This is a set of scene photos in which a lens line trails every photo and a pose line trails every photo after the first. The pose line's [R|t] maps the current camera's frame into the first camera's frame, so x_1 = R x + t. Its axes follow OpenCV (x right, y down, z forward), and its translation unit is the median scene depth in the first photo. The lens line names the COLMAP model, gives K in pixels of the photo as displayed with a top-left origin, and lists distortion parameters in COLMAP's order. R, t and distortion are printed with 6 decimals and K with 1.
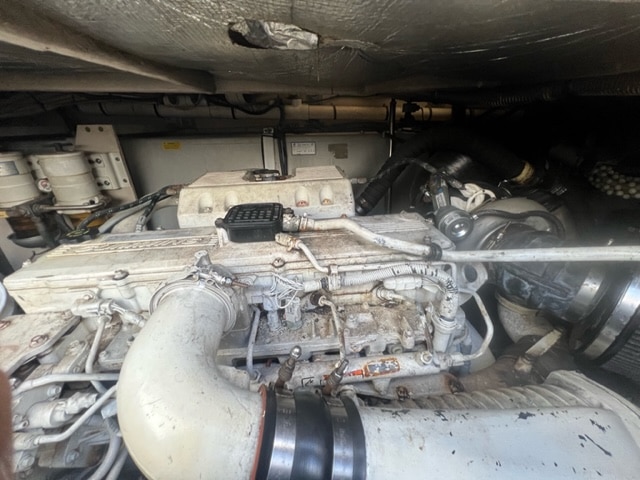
lens RADIAL K [[256.8, 0, 318.5], [0, 256.8, 238.6], [0, 0, 1]] dist [-0.002675, 0.000739]
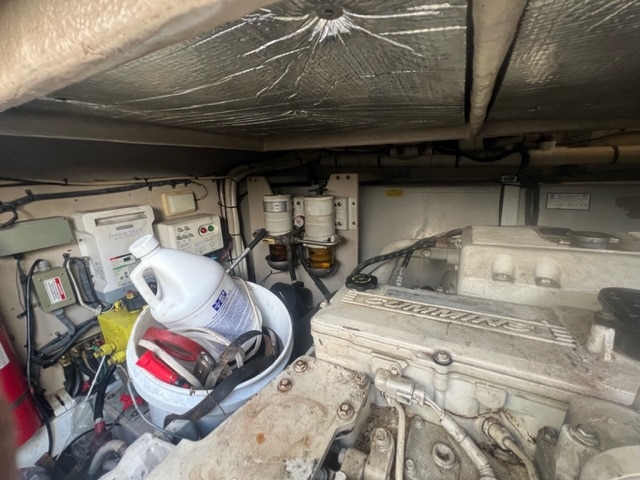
lens RADIAL K [[256.8, 0, 319.7], [0, 256.8, 240.3], [0, 0, 1]] dist [-0.002675, 0.000739]
pose [[0.832846, 0.126179, -0.538931, -0.453465], [-0.215034, 0.970948, -0.104981, -0.022035], [0.510027, 0.203321, 0.835783, 0.080227]]
